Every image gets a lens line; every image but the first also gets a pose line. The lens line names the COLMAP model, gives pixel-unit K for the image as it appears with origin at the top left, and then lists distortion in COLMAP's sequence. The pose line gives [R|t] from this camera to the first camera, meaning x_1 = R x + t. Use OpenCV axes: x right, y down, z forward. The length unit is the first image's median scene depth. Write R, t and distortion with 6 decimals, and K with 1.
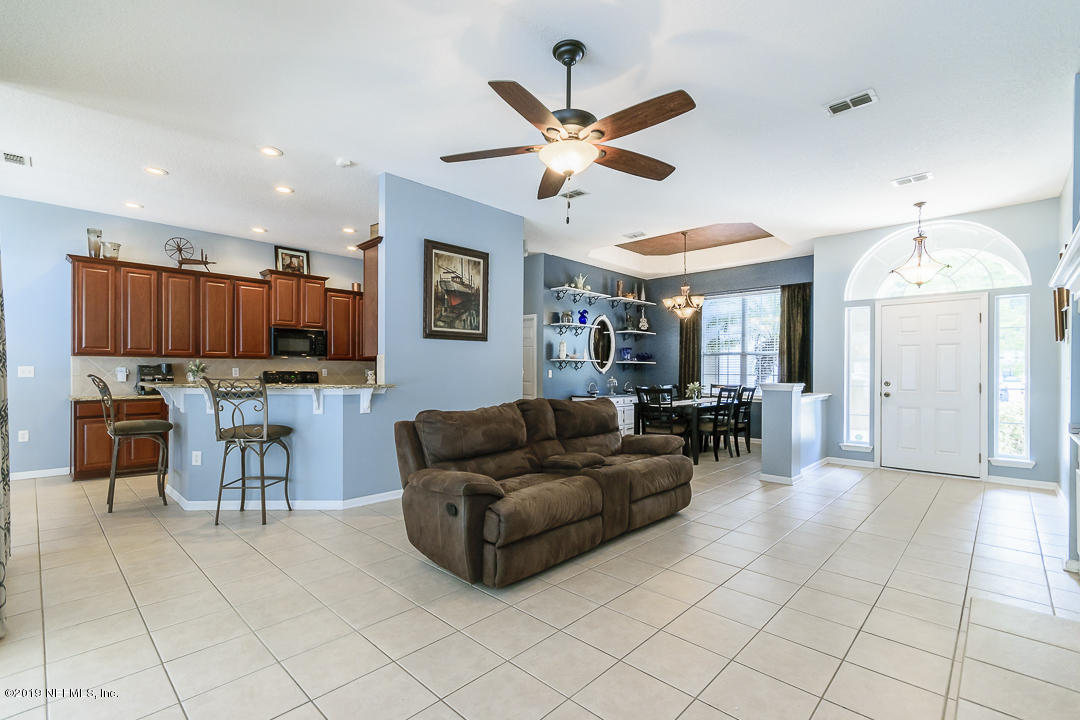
lens RADIAL K [[485.3, 0, 534.3], [0, 485.3, 372.9], [0, 0, 1]] dist [0.008394, -0.002301]
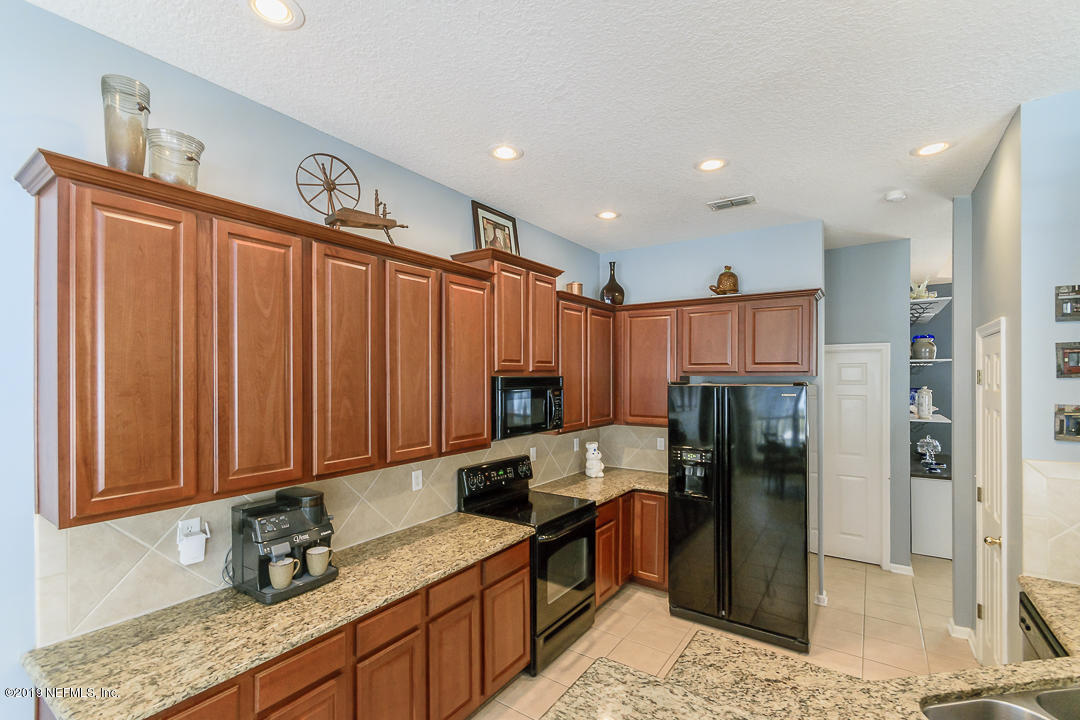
lens RADIAL K [[485.3, 0, 532.1], [0, 485.3, 376.6], [0, 0, 1]] dist [0.008394, -0.002301]
pose [[0.986632, -0.006375, 0.162840, -0.656469], [0.006315, 0.999980, 0.000888, -0.106753], [-0.162842, 0.000152, 0.986652, 0.619718]]
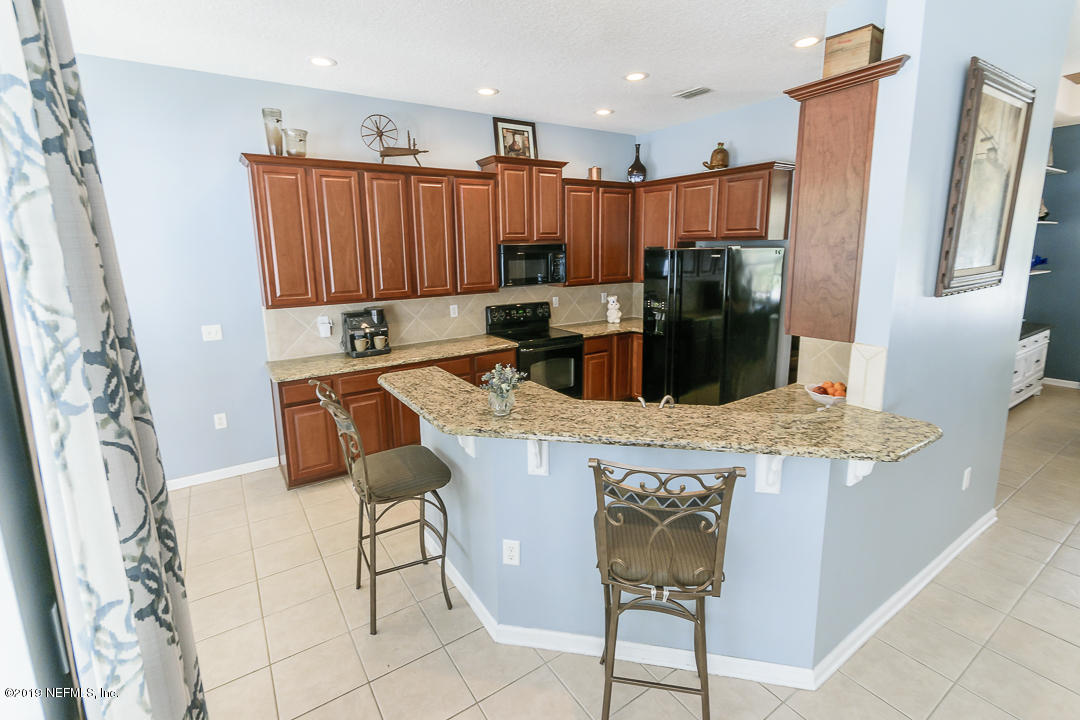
lens RADIAL K [[485.3, 0, 527.7], [0, 485.3, 328.6], [0, 0, 1]] dist [0.008394, -0.002301]
pose [[0.974960, 0.015681, -0.221829, -0.397839], [0.021542, 0.986160, 0.164390, -0.101082], [0.221336, -0.165052, 0.961129, 0.384687]]
